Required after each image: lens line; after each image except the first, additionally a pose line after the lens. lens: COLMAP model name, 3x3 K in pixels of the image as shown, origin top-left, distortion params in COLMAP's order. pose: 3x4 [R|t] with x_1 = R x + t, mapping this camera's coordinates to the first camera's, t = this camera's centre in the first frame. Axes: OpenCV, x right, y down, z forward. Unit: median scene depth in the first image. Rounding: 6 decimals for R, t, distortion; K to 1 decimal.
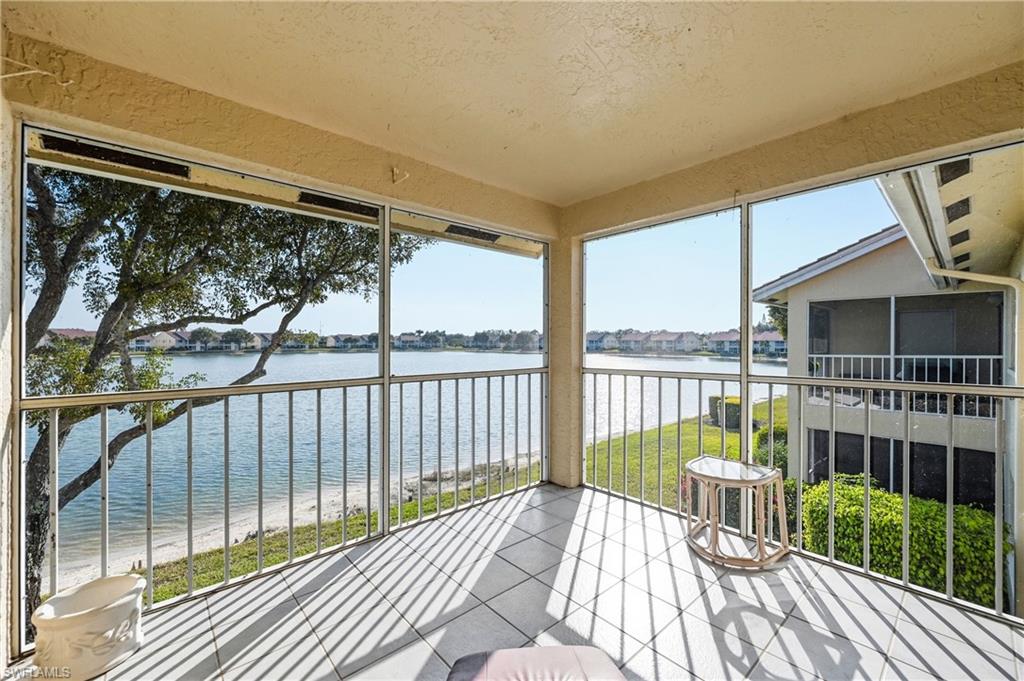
lens RADIAL K [[408.8, 0, 513.8], [0, 408.8, 341.7], [0, 0, 1]] dist [0.001380, 0.000143]
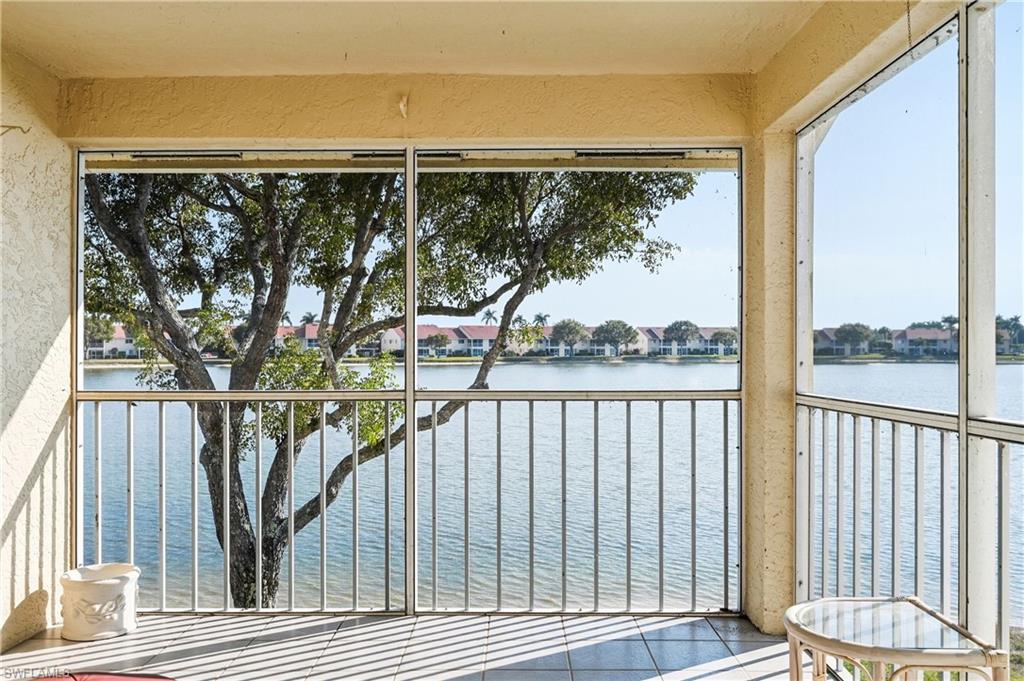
lens RADIAL K [[807.5, 0, 494.3], [0, 807.5, 341.0], [0, 0, 1]] dist [-0.000545, 0.002915]
pose [[0.743172, -0.001750, -0.669098, 0.541223], [0.000834, 0.999998, -0.001689, 0.001970], [0.669100, 0.000697, 0.743172, 0.045327]]
